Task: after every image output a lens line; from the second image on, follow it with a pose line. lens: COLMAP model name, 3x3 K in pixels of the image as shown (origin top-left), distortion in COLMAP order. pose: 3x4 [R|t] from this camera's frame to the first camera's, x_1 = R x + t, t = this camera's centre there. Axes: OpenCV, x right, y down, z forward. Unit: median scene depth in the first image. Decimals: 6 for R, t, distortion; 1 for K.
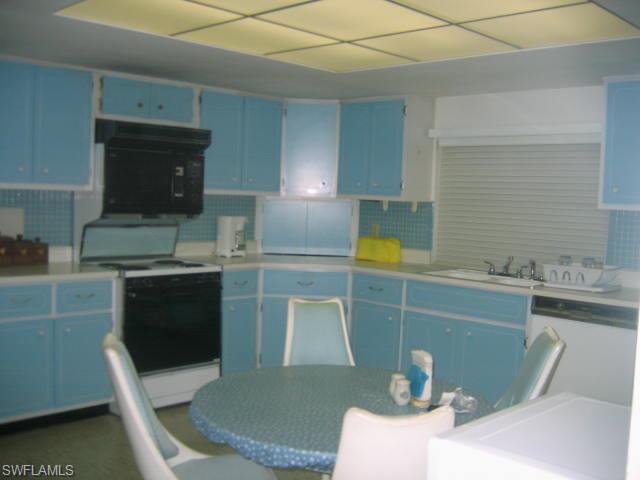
lens RADIAL K [[698.8, 0, 302.9], [0, 698.8, 240.4], [0, 0, 1]] dist [-0.118018, 0.014541]
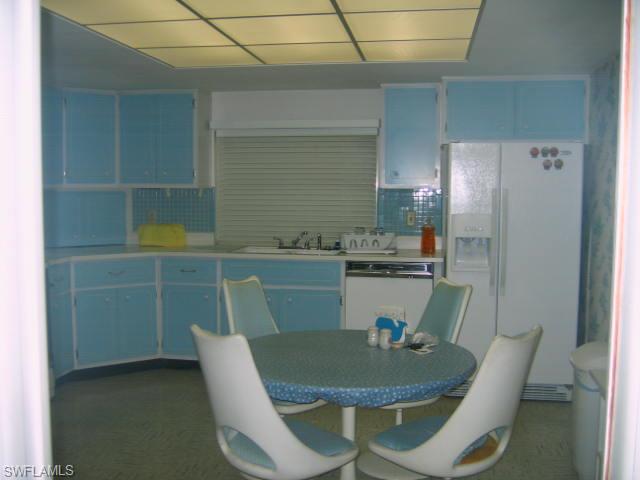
lens RADIAL K [[698.8, 0, 302.9], [0, 698.8, 240.4], [0, 0, 1]] dist [-0.118018, 0.014541]
pose [[0.816619, -0.075471, 0.572222, -0.363987], [0.061054, 0.997147, 0.044384, -0.013950], [-0.573940, -0.001309, 0.818897, 0.024928]]
